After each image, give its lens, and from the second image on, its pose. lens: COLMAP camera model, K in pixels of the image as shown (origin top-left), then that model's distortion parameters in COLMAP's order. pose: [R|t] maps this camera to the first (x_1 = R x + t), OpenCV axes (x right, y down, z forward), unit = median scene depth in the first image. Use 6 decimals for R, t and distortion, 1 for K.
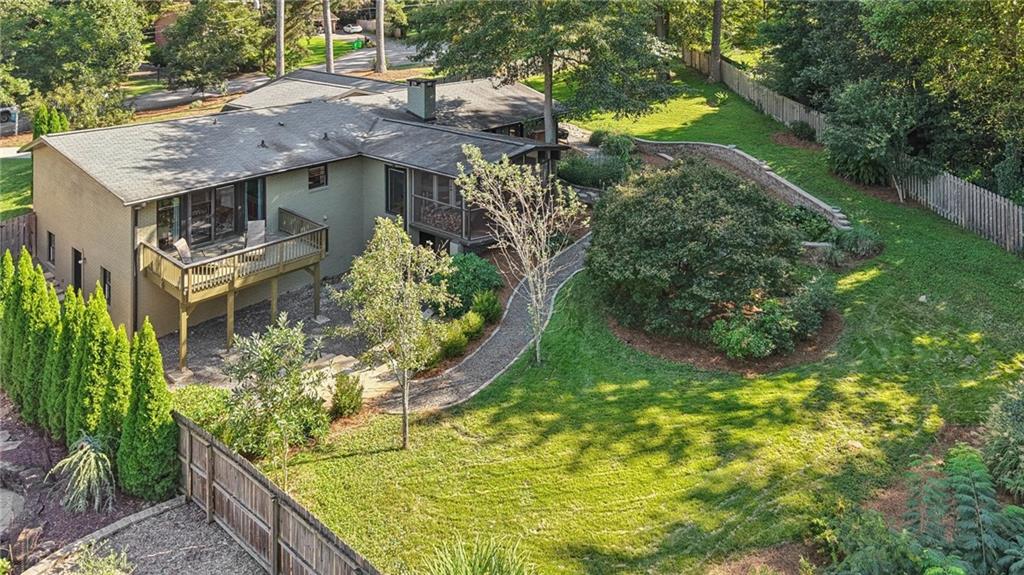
lens RADIAL K [[736.3, 0, 504.5], [0, 736.3, 4.9], [0, 0, 1]] dist [-0.005211, -0.003382]
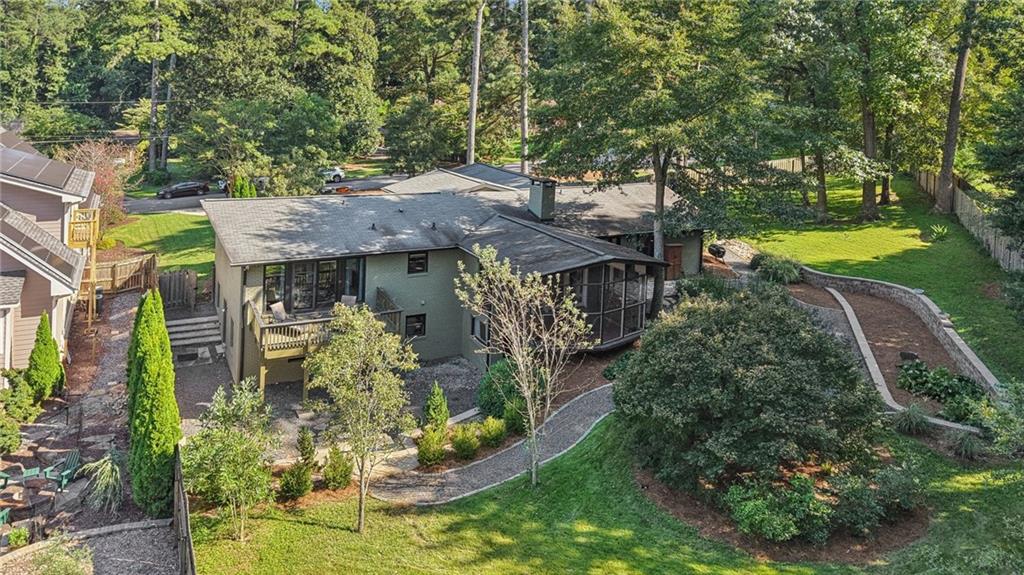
lens RADIAL K [[739.7, 0, 491.4], [0, 739.7, 112.0], [0, 0, 1]] dist [0.004391, -0.009887]
pose [[0.916564, 0.041070, -0.397773, 0.328043], [-0.037490, 0.999156, 0.016776, -0.003783], [0.398126, -0.000464, 0.917331, 0.099104]]
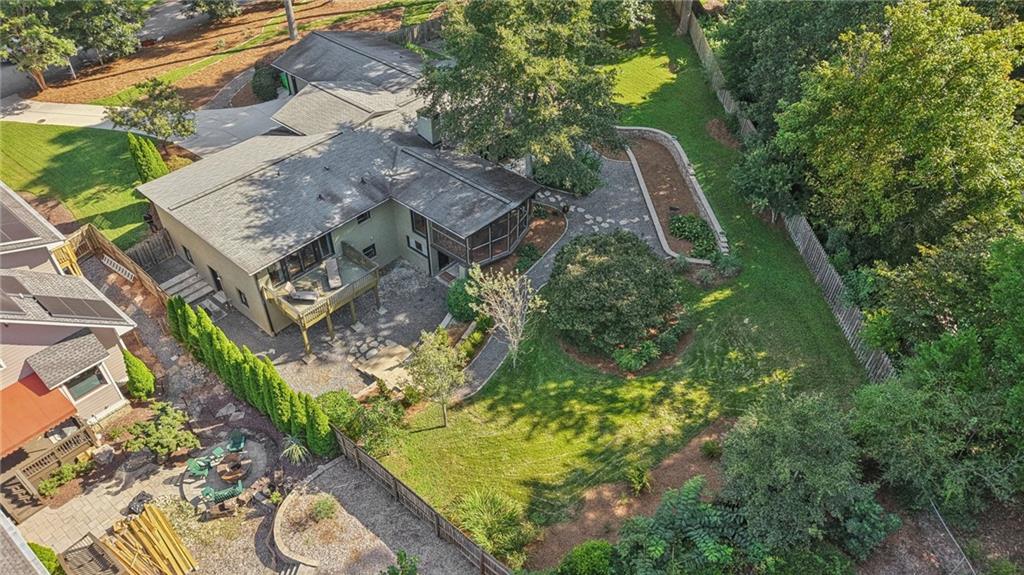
lens RADIAL K [[705.1, 0, 507.9], [0, 705.1, 287.5], [0, 0, 1]] dist [0.009245, -0.000651]
pose [[0.999893, -0.002687, 0.014396, 0.005973], [-0.007833, 0.732489, 0.680734, -0.761444], [-0.012374, -0.680774, 0.732389, -0.118574]]
